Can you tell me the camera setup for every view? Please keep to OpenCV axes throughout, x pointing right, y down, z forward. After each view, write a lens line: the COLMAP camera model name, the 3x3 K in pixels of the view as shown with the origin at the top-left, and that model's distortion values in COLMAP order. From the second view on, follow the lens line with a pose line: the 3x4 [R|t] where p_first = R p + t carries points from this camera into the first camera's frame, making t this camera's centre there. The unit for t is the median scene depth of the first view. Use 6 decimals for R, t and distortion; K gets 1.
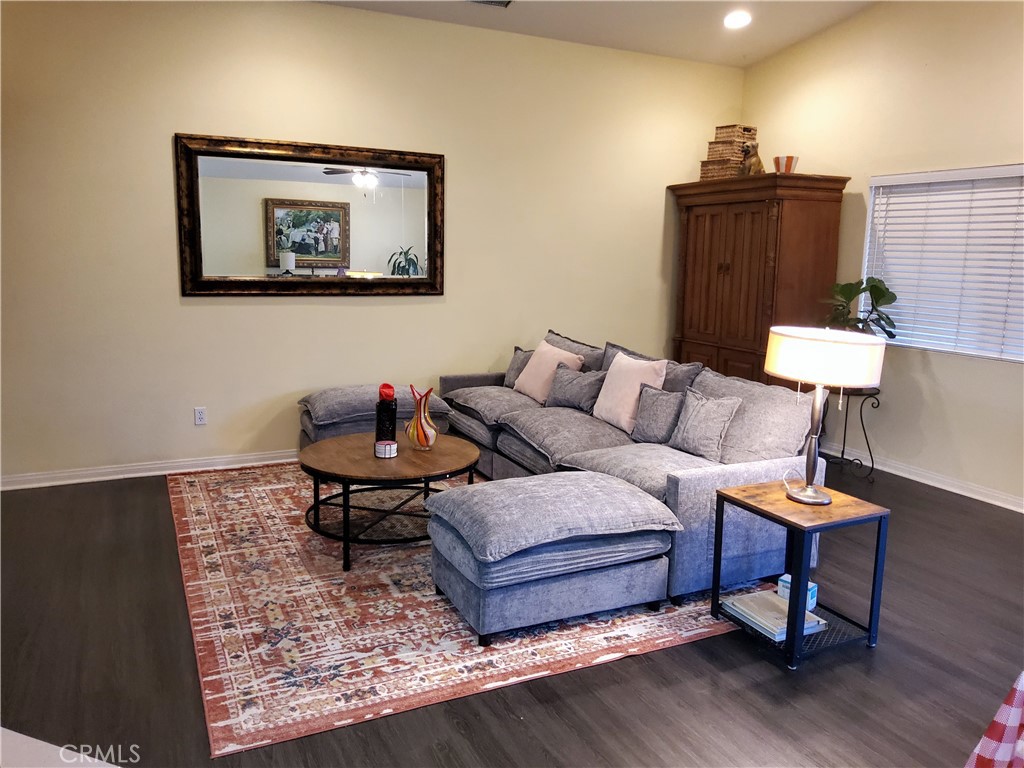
lens RADIAL K [[770.8, 0, 518.8], [0, 770.8, 380.4], [0, 0, 1]] dist [0.034742, -0.046424]
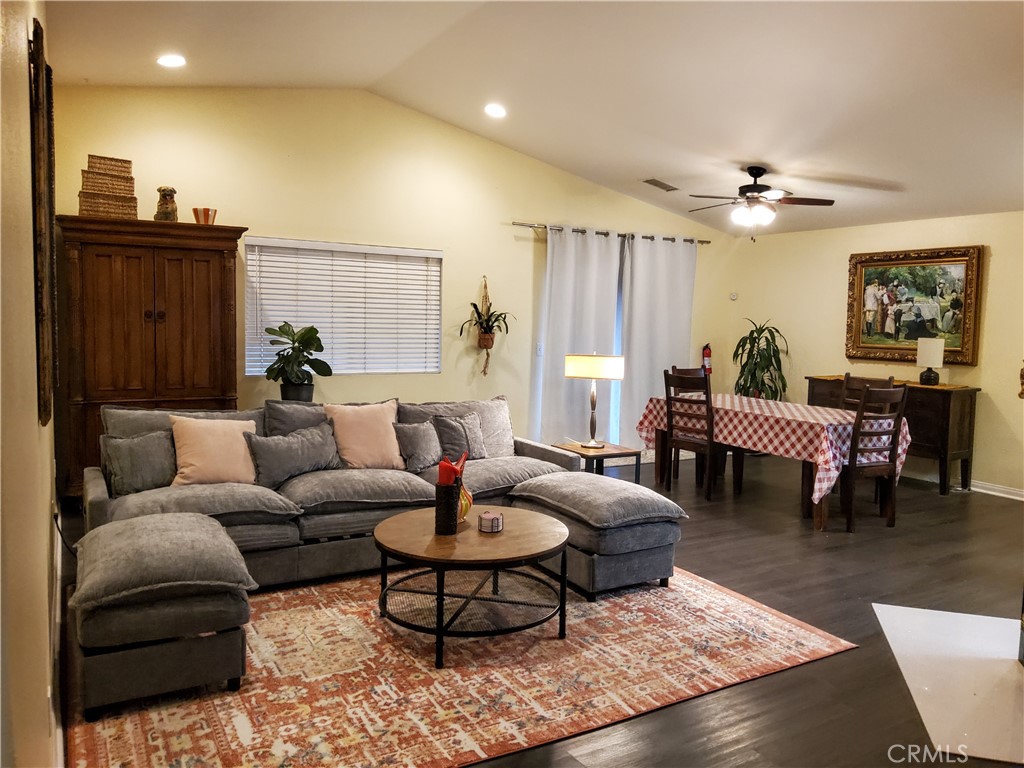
lens RADIAL K [[770.8, 0, 519.2], [0, 770.8, 378.9], [0, 0, 1]] dist [0.034742, -0.046424]
pose [[-0.075981, -0.106106, 0.991448, -1.103552], [0.138819, 0.983513, 0.115895, -0.188761], [-0.987399, 0.146438, -0.059999, 1.018739]]
